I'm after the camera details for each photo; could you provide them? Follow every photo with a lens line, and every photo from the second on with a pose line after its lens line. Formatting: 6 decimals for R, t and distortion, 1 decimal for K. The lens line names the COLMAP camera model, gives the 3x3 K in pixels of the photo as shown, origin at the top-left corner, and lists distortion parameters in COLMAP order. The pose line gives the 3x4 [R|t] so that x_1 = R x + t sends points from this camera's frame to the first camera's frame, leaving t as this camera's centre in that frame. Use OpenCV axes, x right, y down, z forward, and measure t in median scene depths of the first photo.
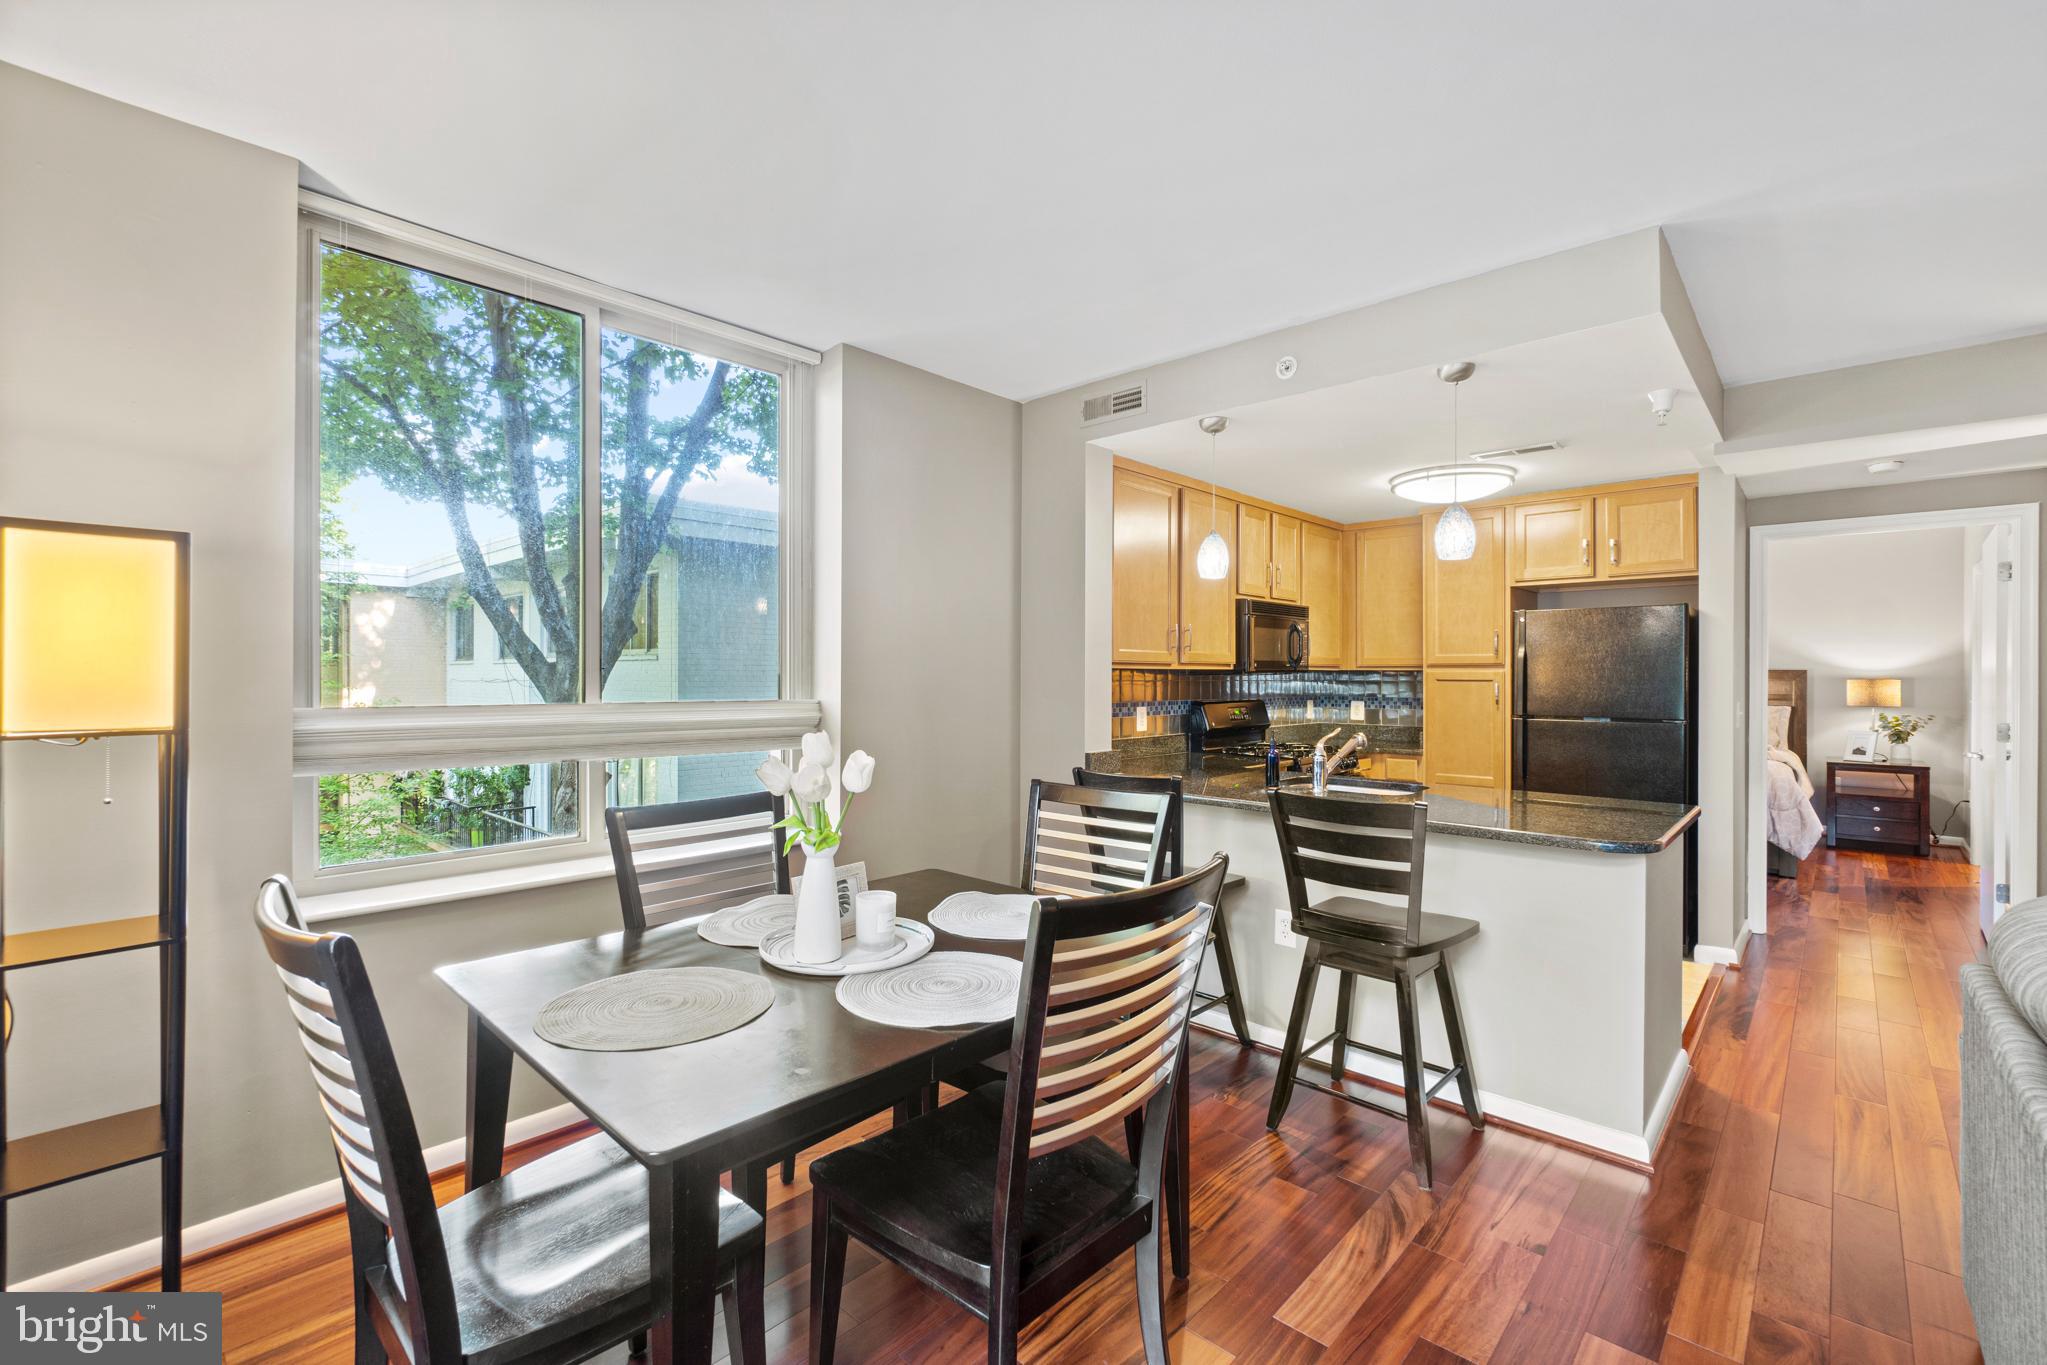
lens RADIAL K [[886.3, 0, 1015.7], [0, 886.3, 677.3], [0, 0, 1]] dist [-0.002360, 0.000394]
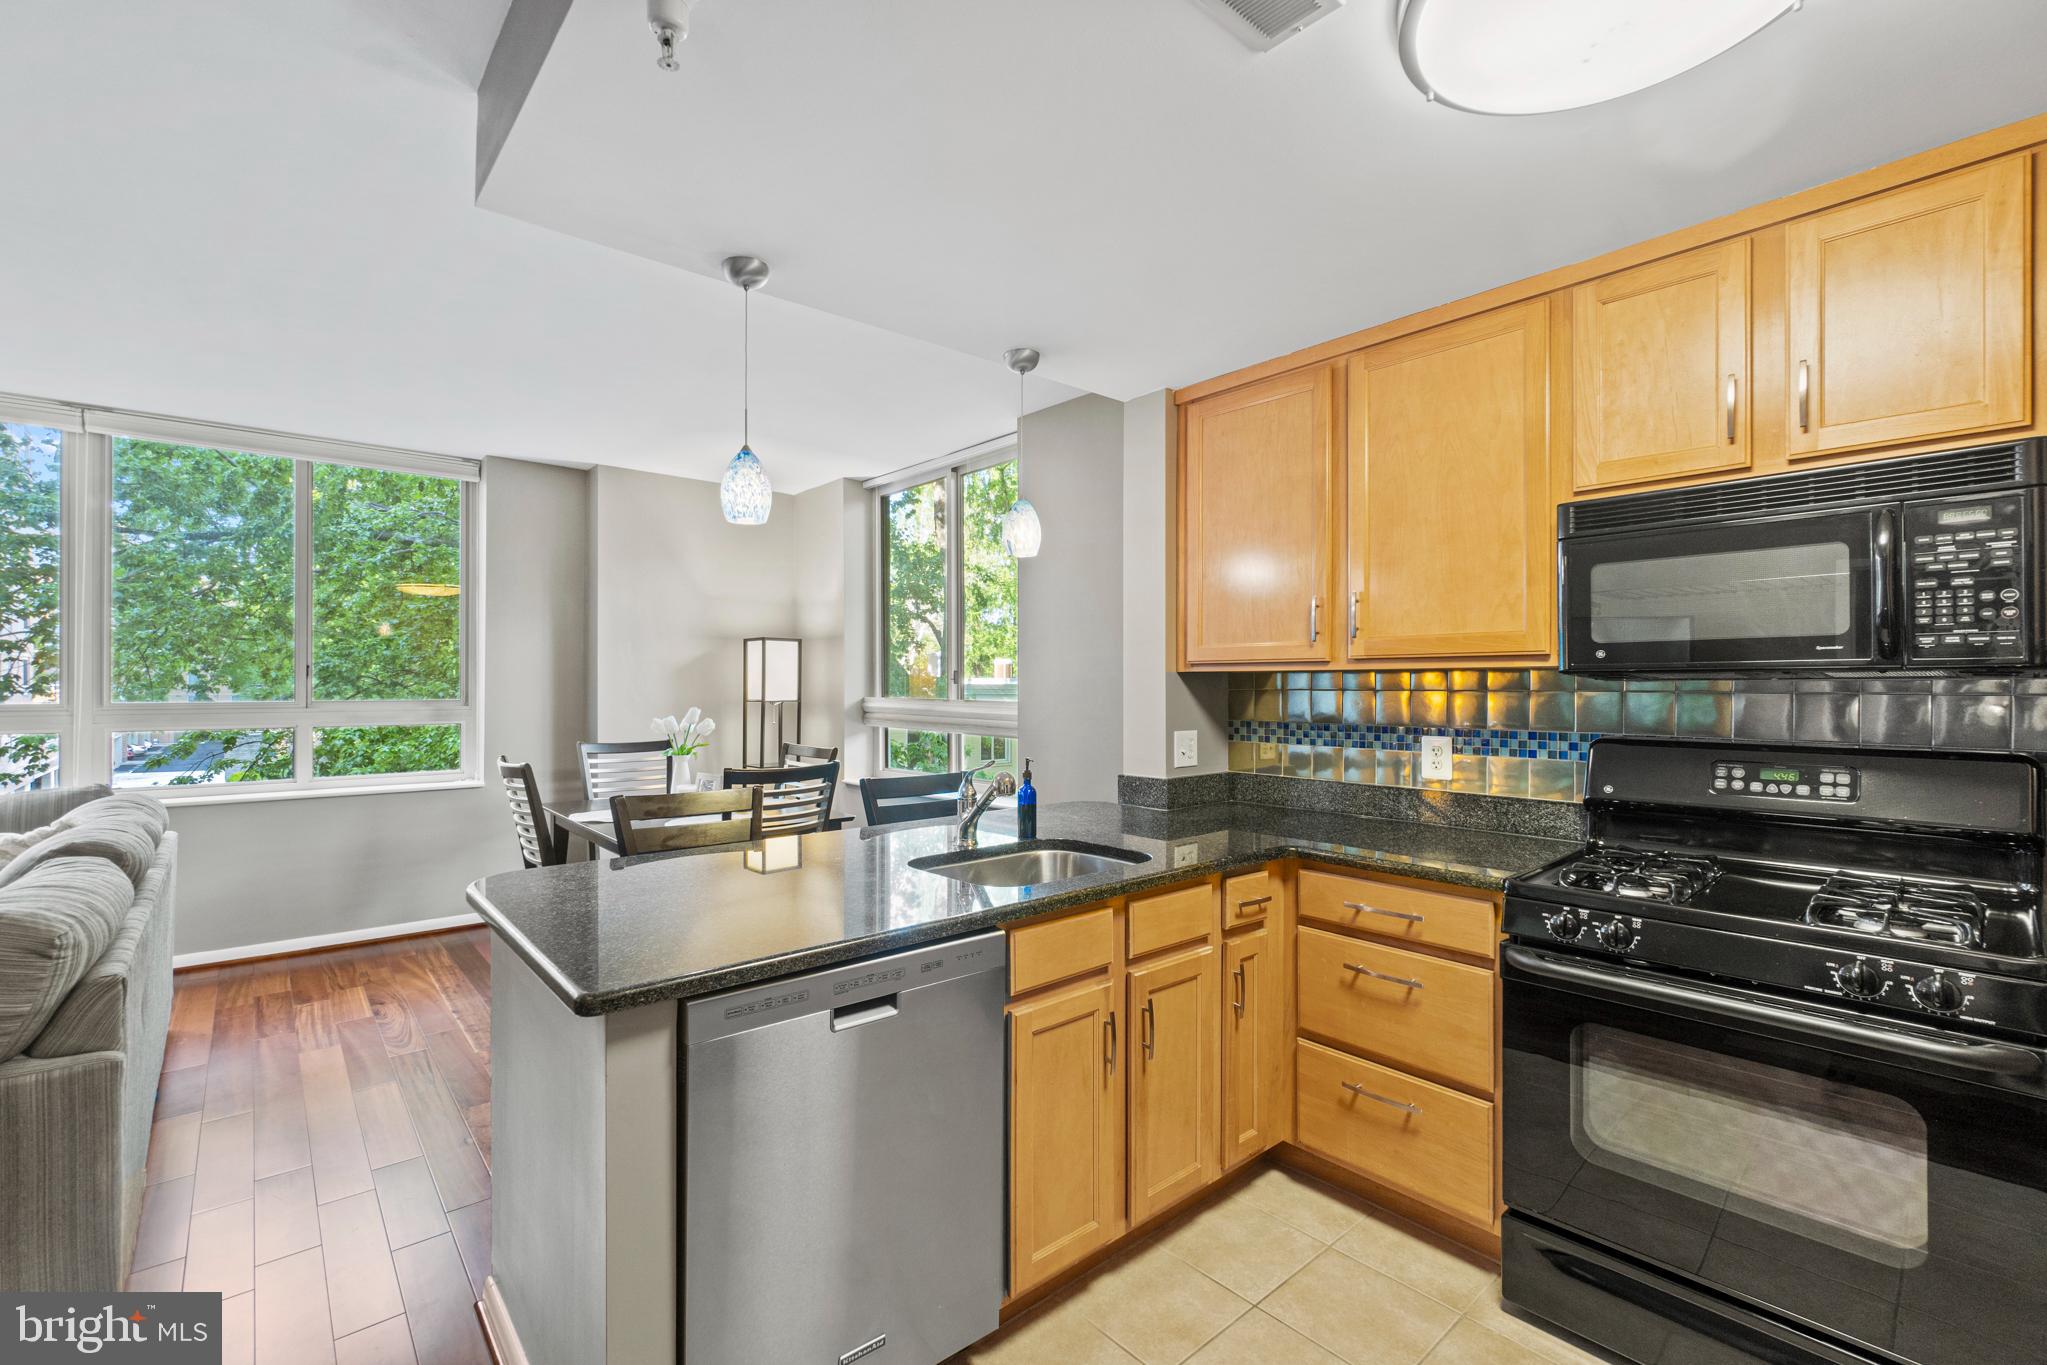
lens RADIAL K [[886.3, 0, 1015.7], [0, 886.3, 677.3], [0, 0, 1]] dist [-0.002360, 0.000394]
pose [[-0.102456, -0.012078, -0.994664, 0.743951], [-0.001481, 0.999927, -0.011990, 0.002423], [0.994736, 0.000245, -0.102466, 0.800201]]
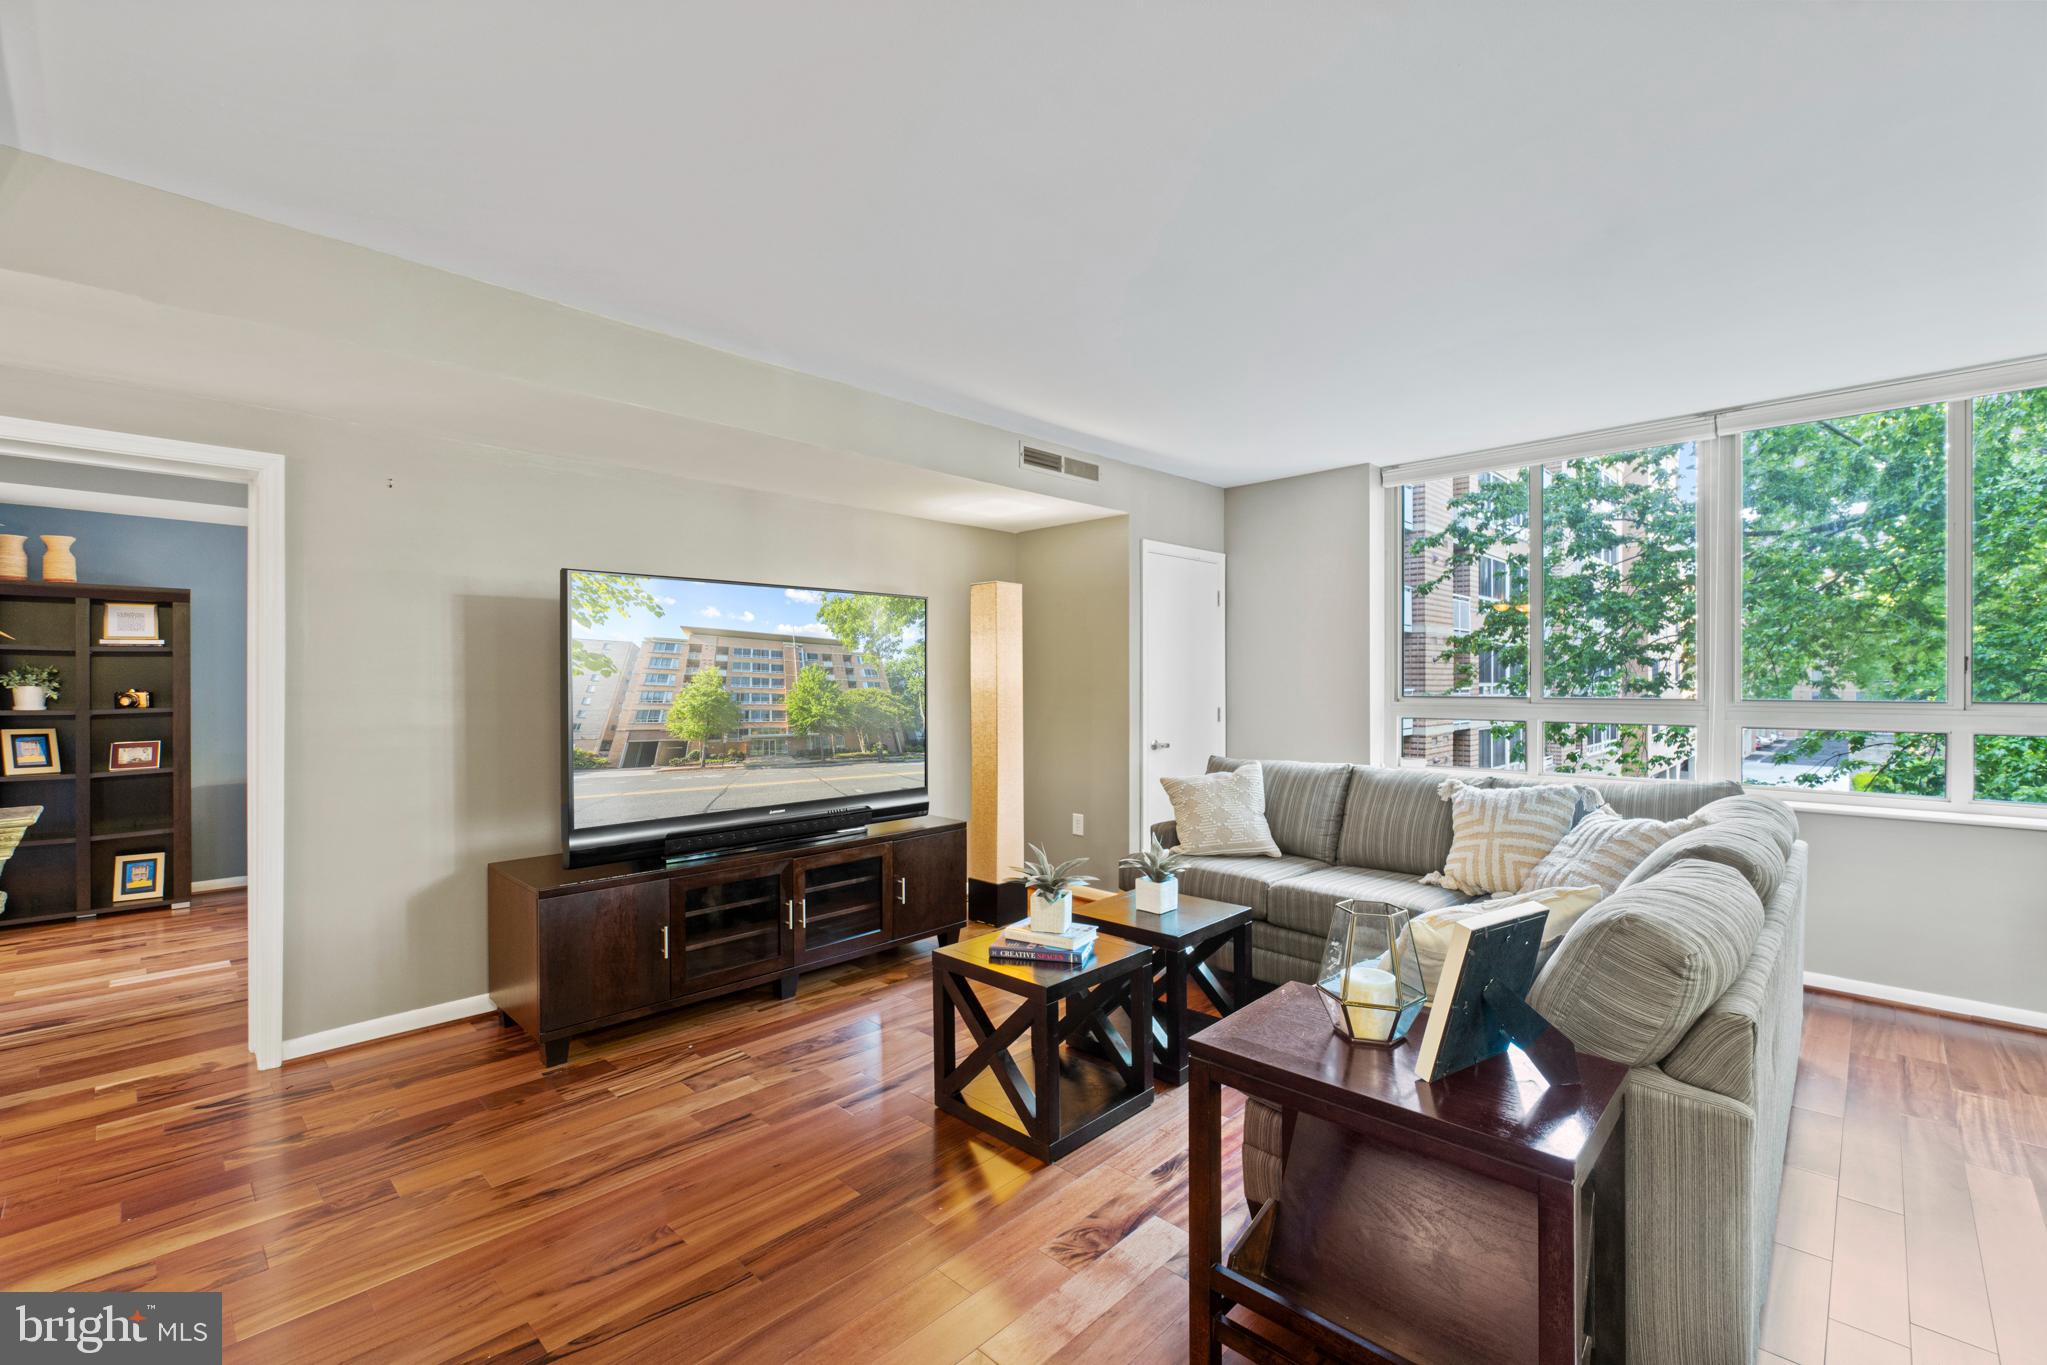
lens RADIAL K [[885.2, 0, 1012.3], [0, 885.2, 685.9], [0, 0, 1]] dist [-0.000930, 0.000922]
pose [[-0.999829, -0.003655, 0.018134, 0.677474], [-0.003525, 0.999968, 0.007164, 0.001633], [-0.018160, 0.007099, -0.999810, 0.717786]]
